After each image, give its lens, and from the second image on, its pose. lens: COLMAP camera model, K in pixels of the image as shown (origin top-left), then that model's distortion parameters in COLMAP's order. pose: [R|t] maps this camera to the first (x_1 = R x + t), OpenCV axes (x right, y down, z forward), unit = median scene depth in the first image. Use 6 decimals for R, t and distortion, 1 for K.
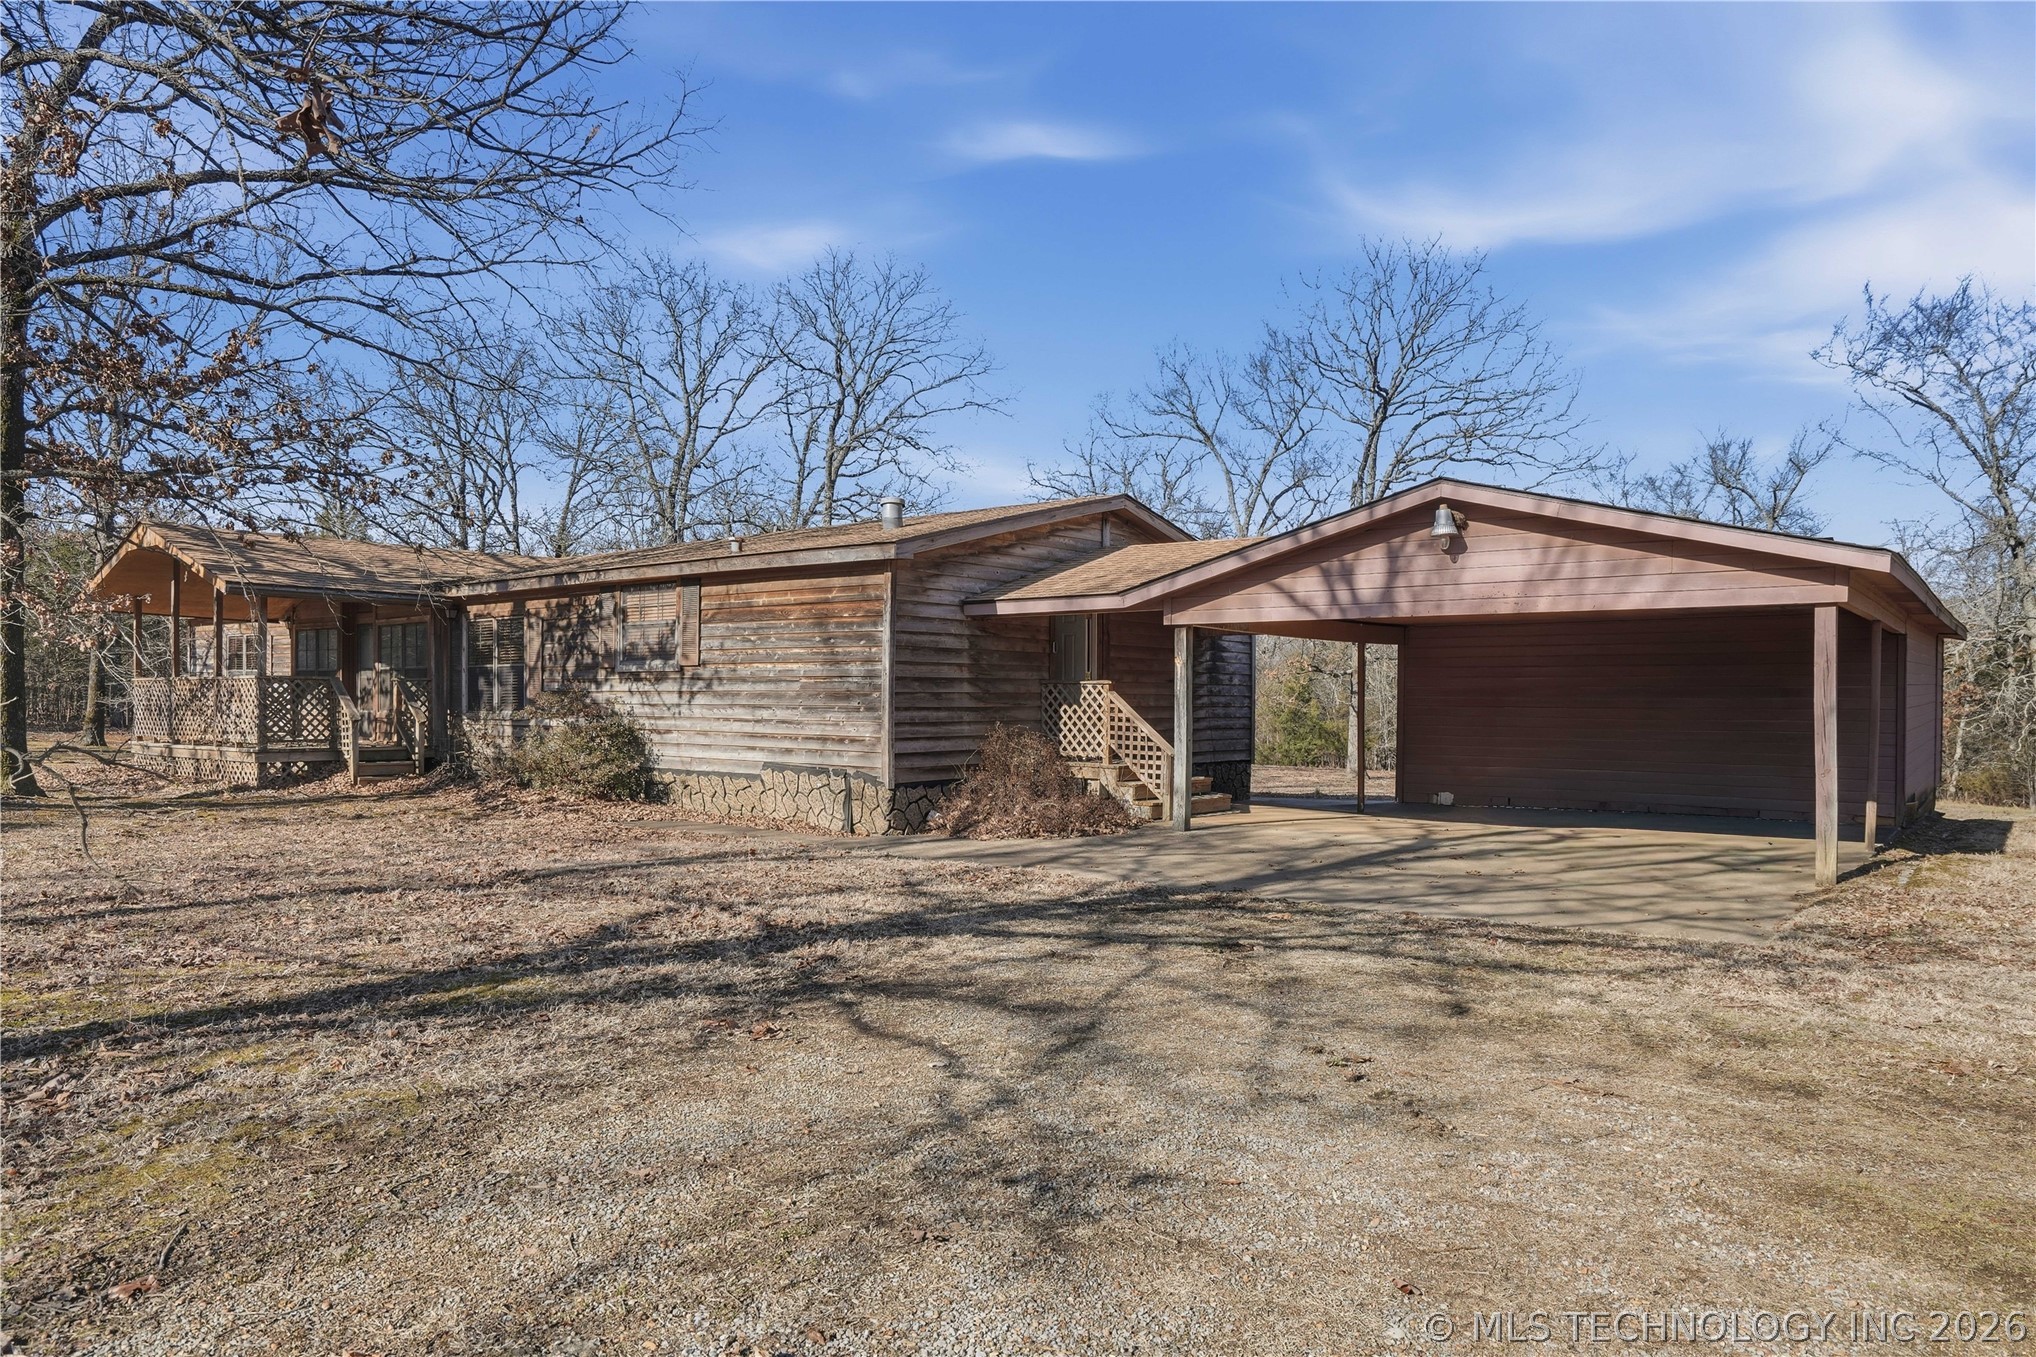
lens RADIAL K [[1259.3, 0, 996.0], [0, 1259.3, 738.9], [0, 0, 1]] dist [-0.016975, 0.001002]
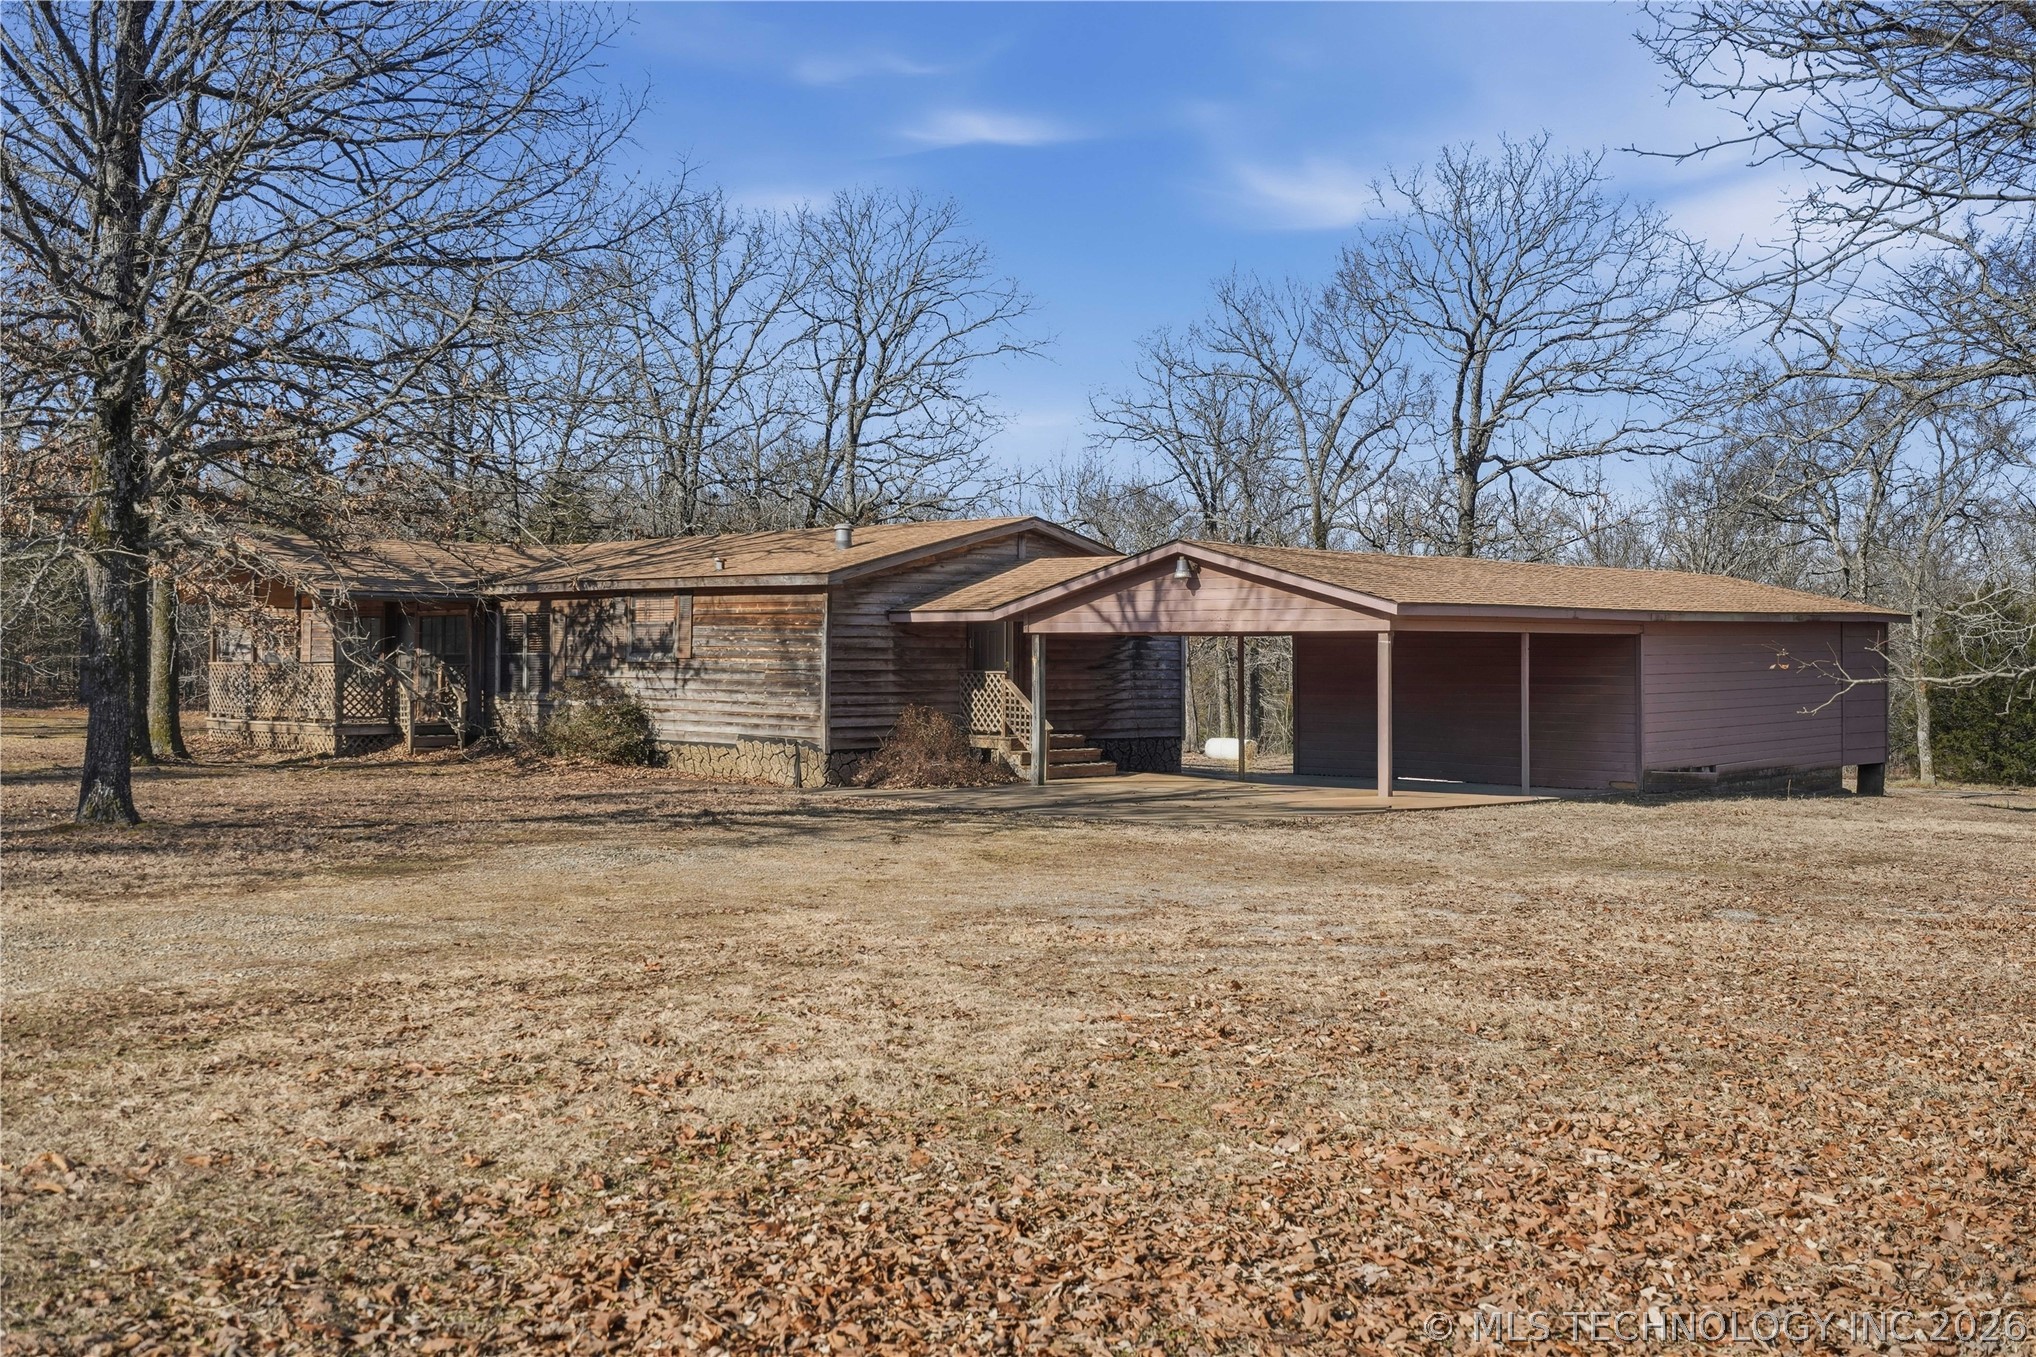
lens RADIAL K [[2047.5, 0, 1017.7], [0, 2047.5, 676.7], [0, 0, 1]] dist [0.006644, 0.000000]
pose [[0.995058, 0.000198, -0.099298, 0.282729], [-0.002209, 0.999795, -0.020140, 0.001032], [0.099273, 0.020259, 0.994854, -0.971431]]
